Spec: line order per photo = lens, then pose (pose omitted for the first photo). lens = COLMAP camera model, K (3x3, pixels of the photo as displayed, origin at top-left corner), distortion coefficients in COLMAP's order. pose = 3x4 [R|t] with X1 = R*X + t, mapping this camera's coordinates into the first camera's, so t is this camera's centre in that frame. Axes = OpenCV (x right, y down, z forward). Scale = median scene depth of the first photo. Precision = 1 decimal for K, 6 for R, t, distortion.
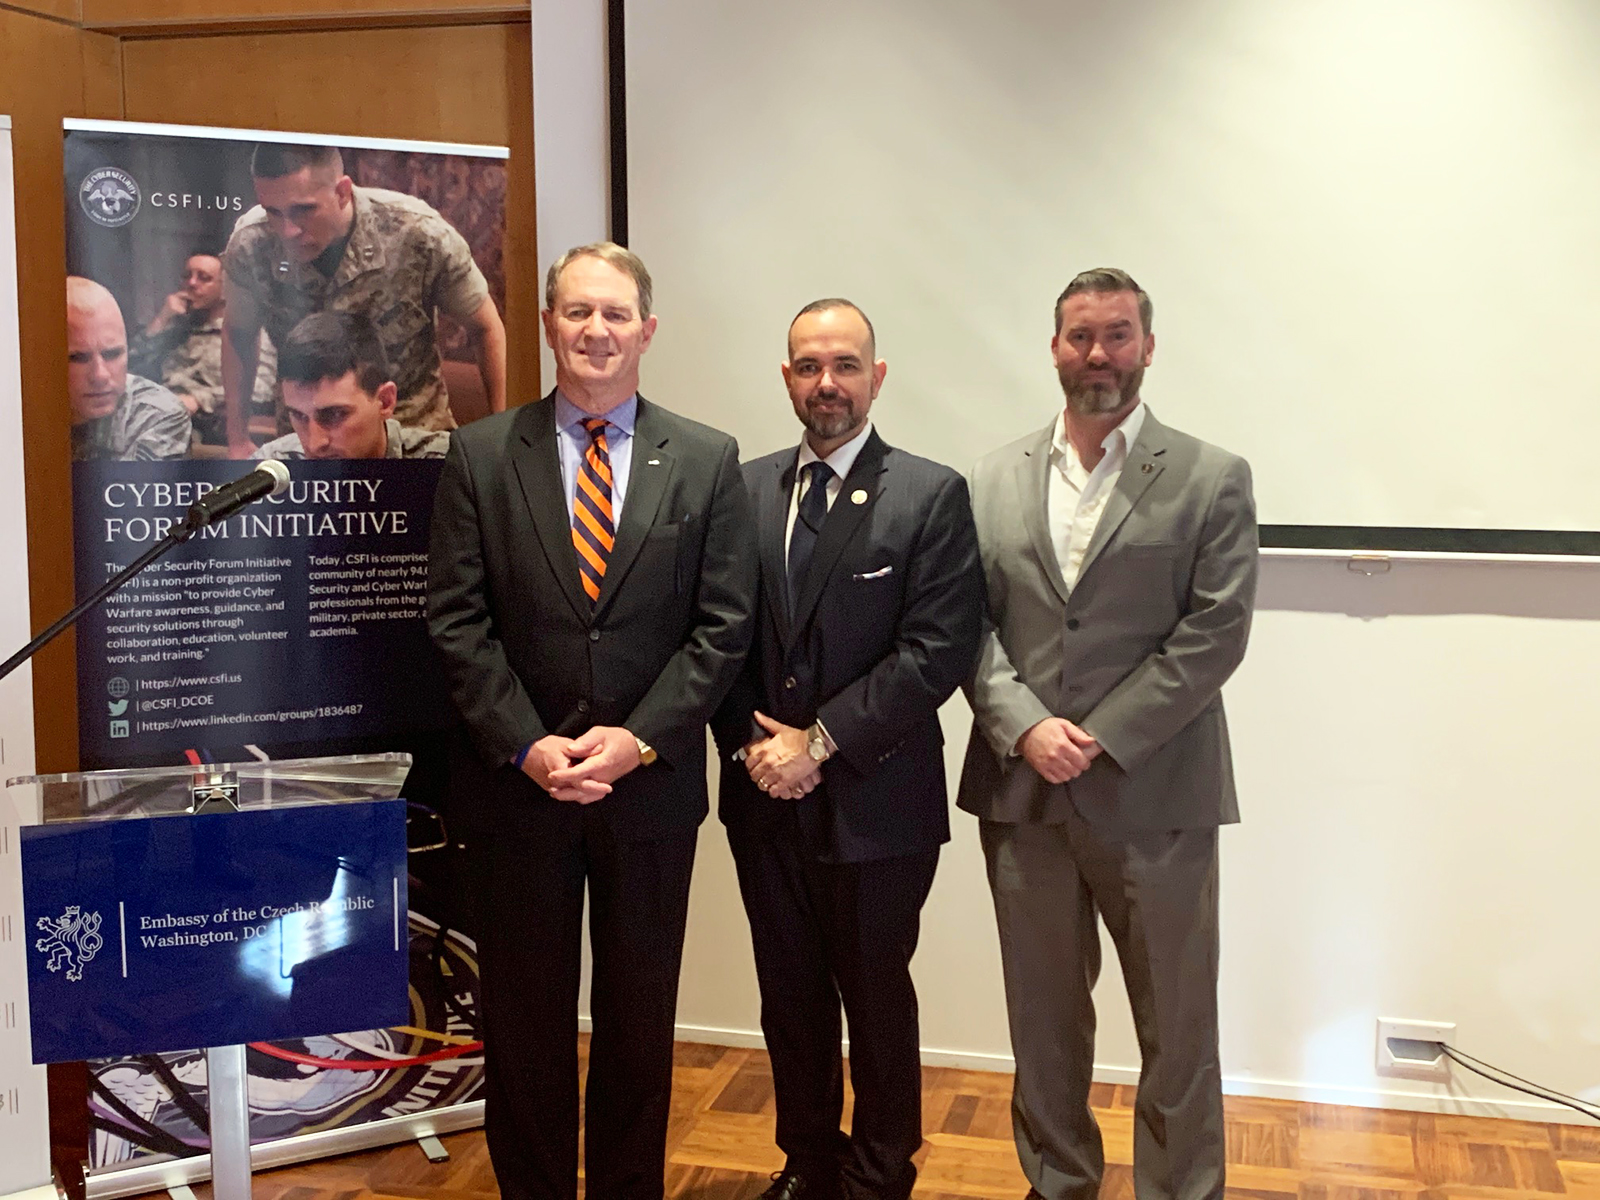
lens RADIAL K [[2015.4, 0, 802.5], [0, 2015.4, 592.8], [0, 0, 1]] dist [0.060672, 0.000000]
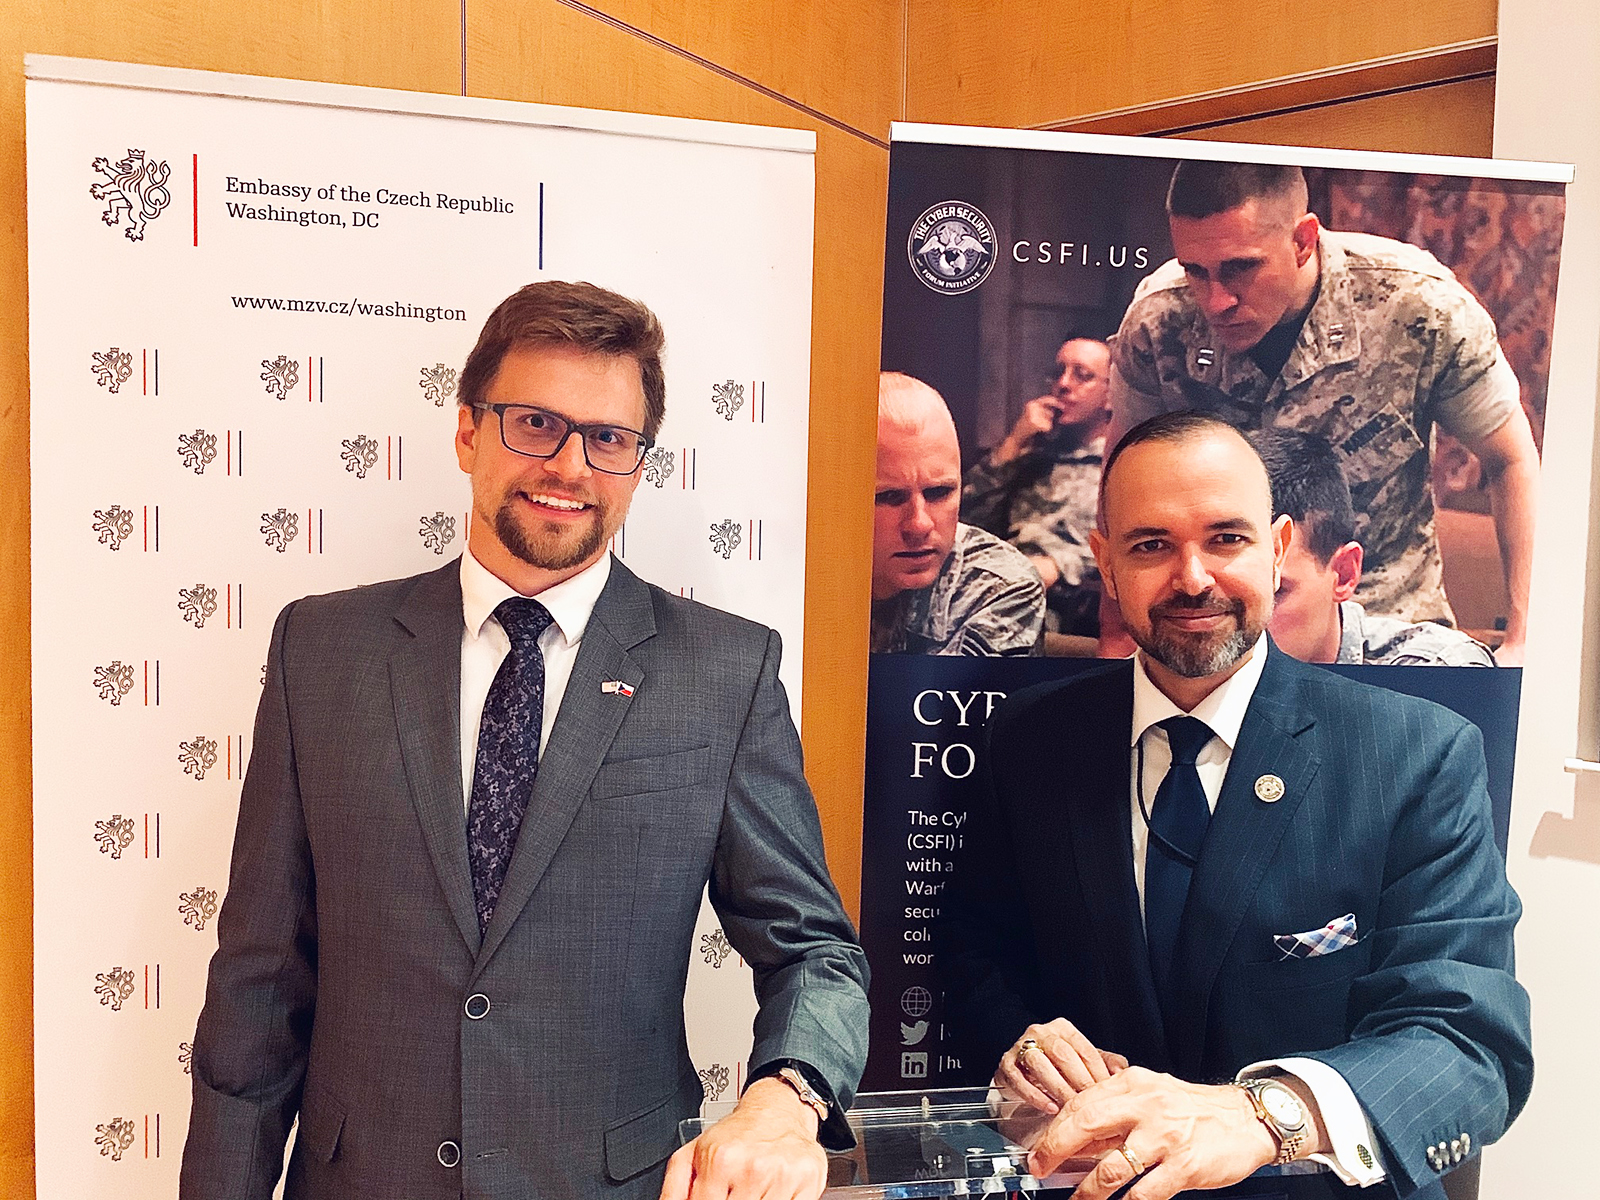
lens RADIAL K [[1244.6, 0, 803.5], [0, 1244.6, 601.2], [0, 0, 1]] dist [0.010244, 0.003259]
pose [[0.913343, 0.045668, -0.404622, -0.211727], [-0.063153, 0.997554, -0.029965, -0.066793], [0.402264, 0.052921, 0.913993, 0.606495]]
